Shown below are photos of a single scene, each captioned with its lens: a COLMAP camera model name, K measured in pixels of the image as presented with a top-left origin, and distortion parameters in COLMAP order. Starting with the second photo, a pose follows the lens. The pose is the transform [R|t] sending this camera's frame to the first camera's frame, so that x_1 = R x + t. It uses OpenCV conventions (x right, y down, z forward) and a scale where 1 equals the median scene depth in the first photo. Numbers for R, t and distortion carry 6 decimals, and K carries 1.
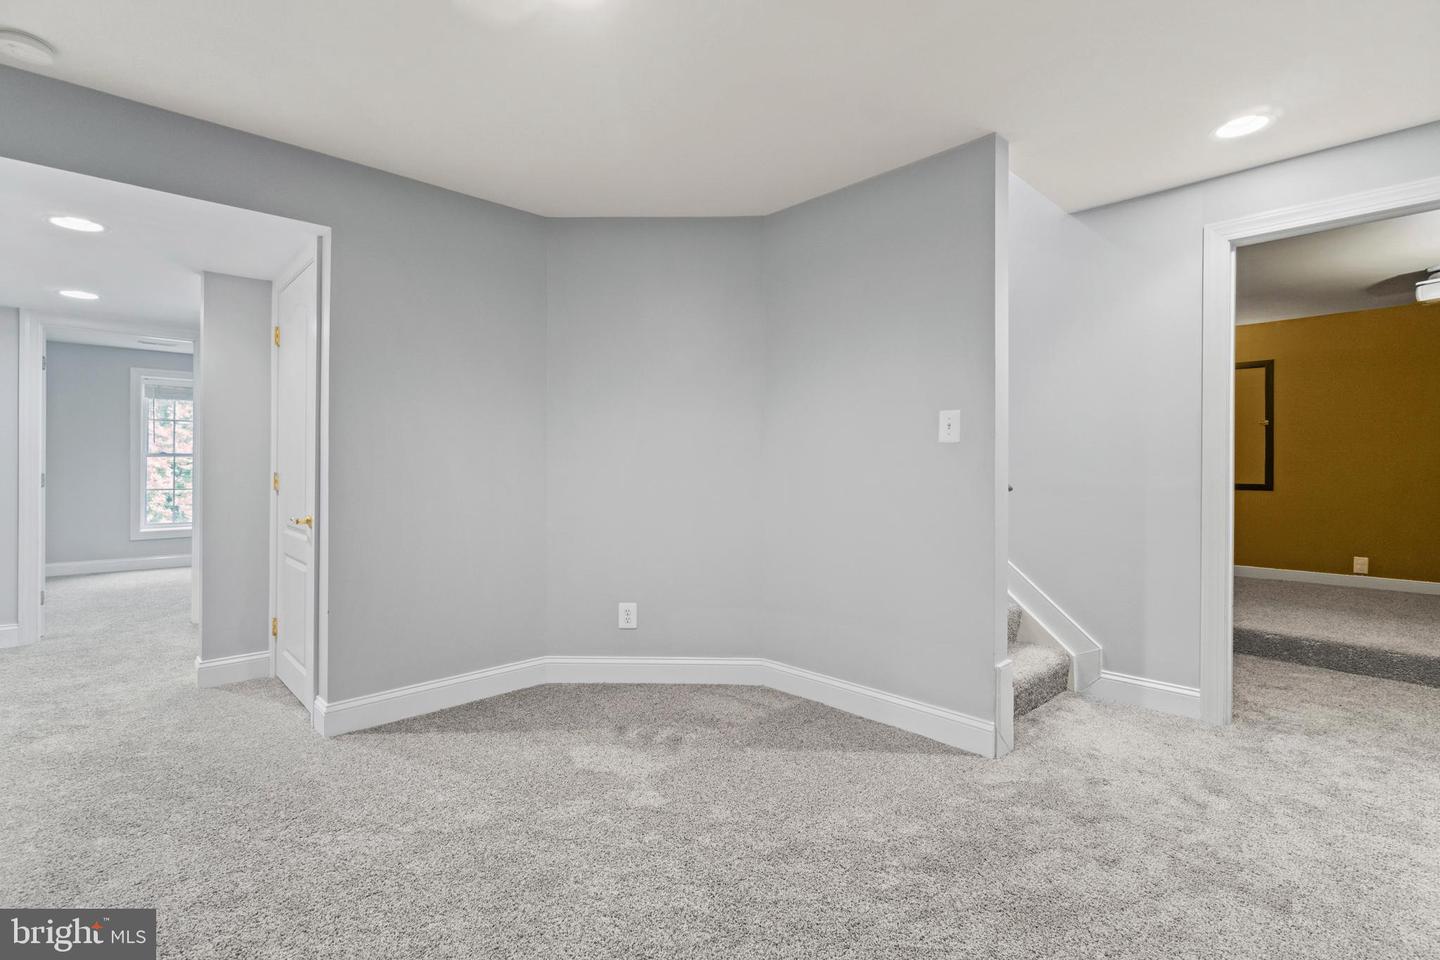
lens RADIAL K [[657.3, 0, 719.9], [0, 657.3, 475.8], [0, 0, 1]] dist [0.001357, 0.000531]
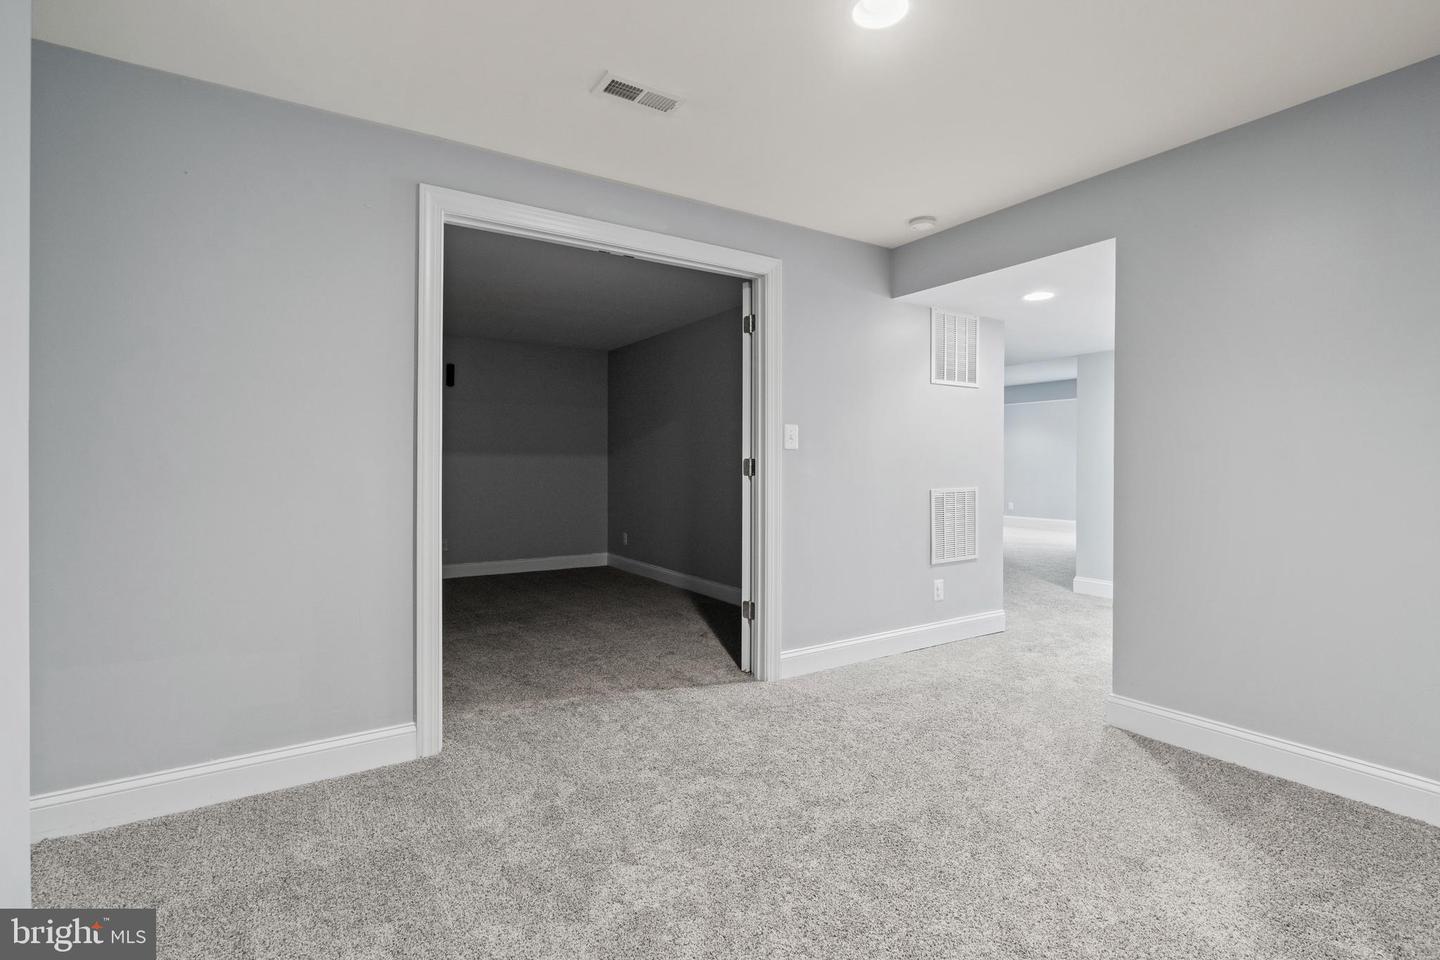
lens RADIAL K [[657.3, 0, 713.4], [0, 657.3, 473.6], [0, 0, 1]] dist [0.001357, 0.000531]
pose [[-0.164192, 0.009295, -0.986385, 0.600333], [-0.013033, 0.999848, 0.011591, -0.008505], [0.986342, 0.014759, -0.164046, 0.600633]]
